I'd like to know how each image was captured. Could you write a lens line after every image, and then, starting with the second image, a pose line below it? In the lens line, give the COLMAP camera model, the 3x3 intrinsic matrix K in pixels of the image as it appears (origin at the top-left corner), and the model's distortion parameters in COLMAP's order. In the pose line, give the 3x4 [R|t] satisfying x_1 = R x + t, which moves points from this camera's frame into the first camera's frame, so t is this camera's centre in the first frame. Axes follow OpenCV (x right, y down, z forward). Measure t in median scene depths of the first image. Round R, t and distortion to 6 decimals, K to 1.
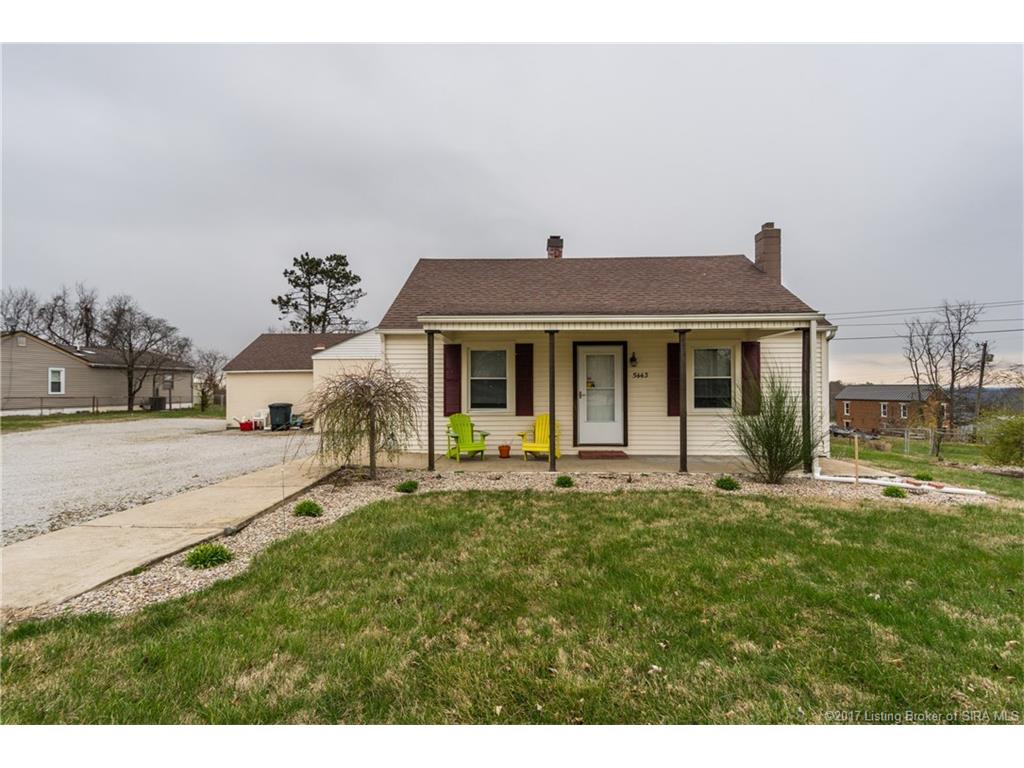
lens RADIAL K [[497.3, 0, 517.6], [0, 497.3, 385.1], [0, 0, 1]] dist [0.020627, 0.000256]
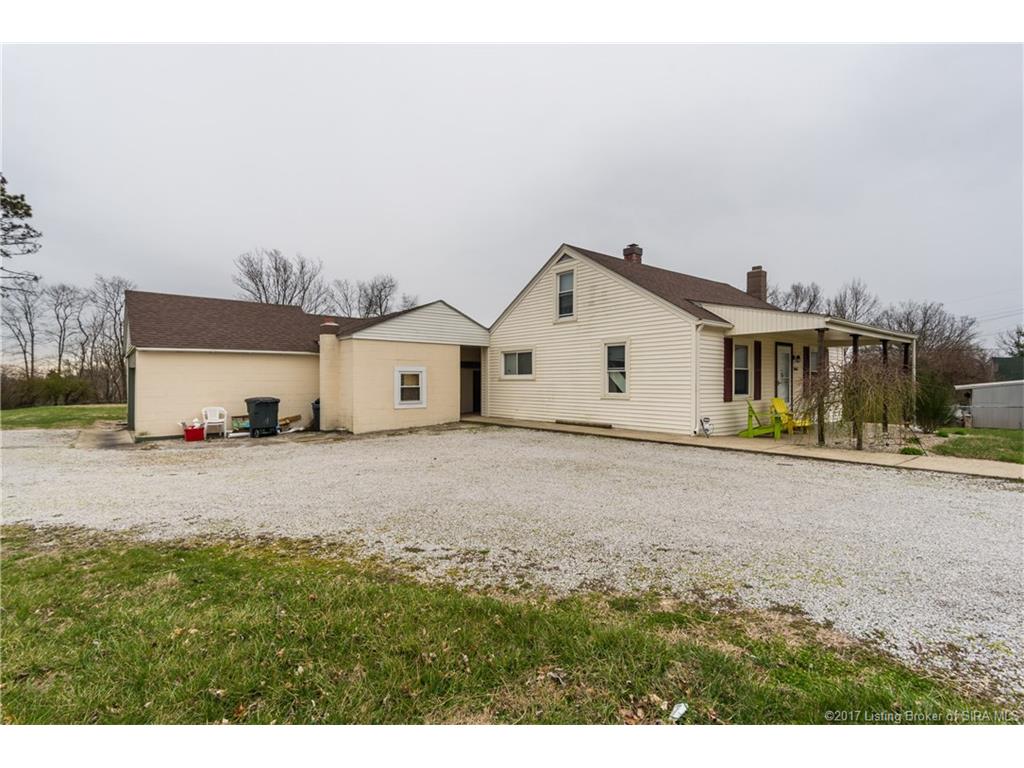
lens RADIAL K [[492.2, 0, 501.8], [0, 492.2, 377.5], [0, 0, 1]] dist [0.019018, 0.000276]
pose [[0.751554, 0.008929, 0.659611, -1.260063], [-0.008366, 0.999957, -0.004005, 0.017267], [-0.659619, -0.002509, 0.751596, 0.501012]]
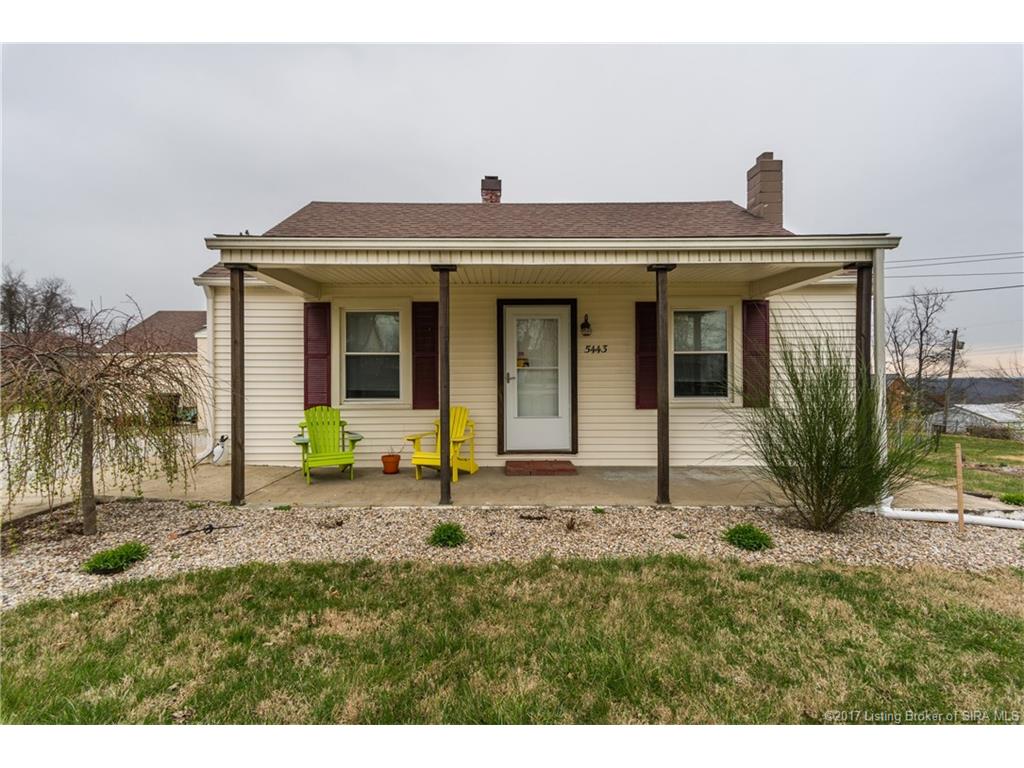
lens RADIAL K [[487.7, 0, 507.7], [0, 487.7, 378.3], [0, 0, 1]] dist [0.011784, 0.000184]
pose [[0.999096, -0.000188, 0.042508, 0.096573], [-0.000009, 0.999989, 0.004644, 0.016977], [-0.042509, -0.004641, 0.999085, 0.336672]]
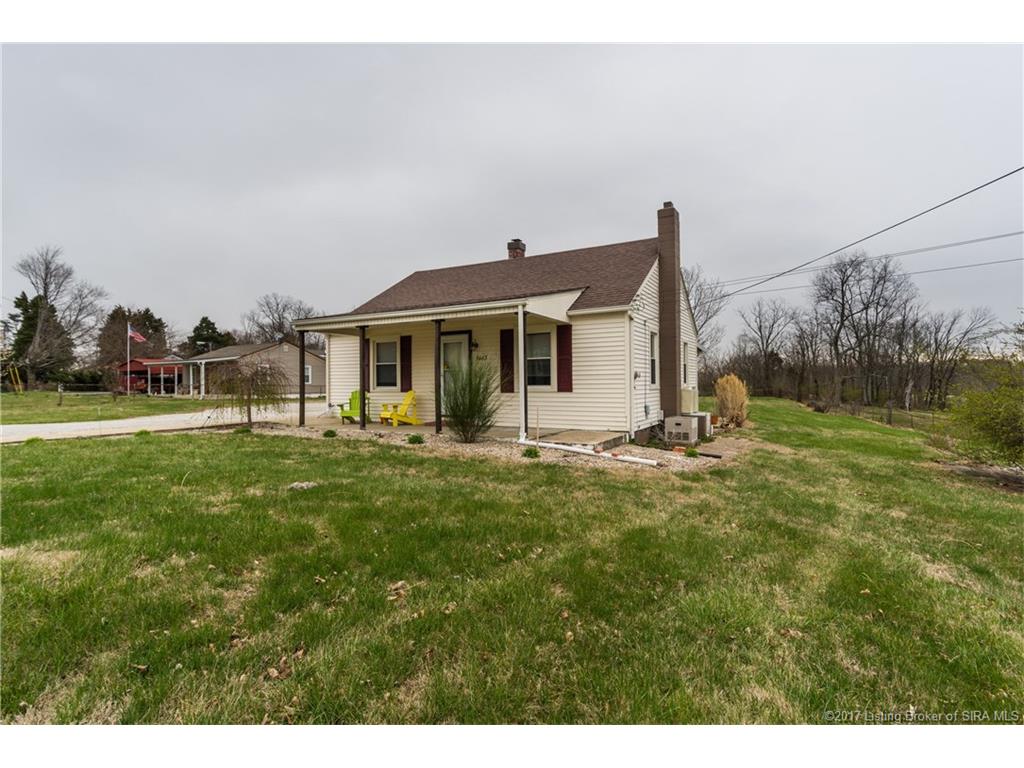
lens RADIAL K [[492.2, 0, 501.8], [0, 492.2, 377.5], [0, 0, 1]] dist [0.019018, 0.000276]
pose [[0.888252, -0.006675, -0.459308, 0.820351], [0.004676, 0.999974, -0.005488, 0.032789], [0.459332, 0.002726, 0.888260, -0.017823]]
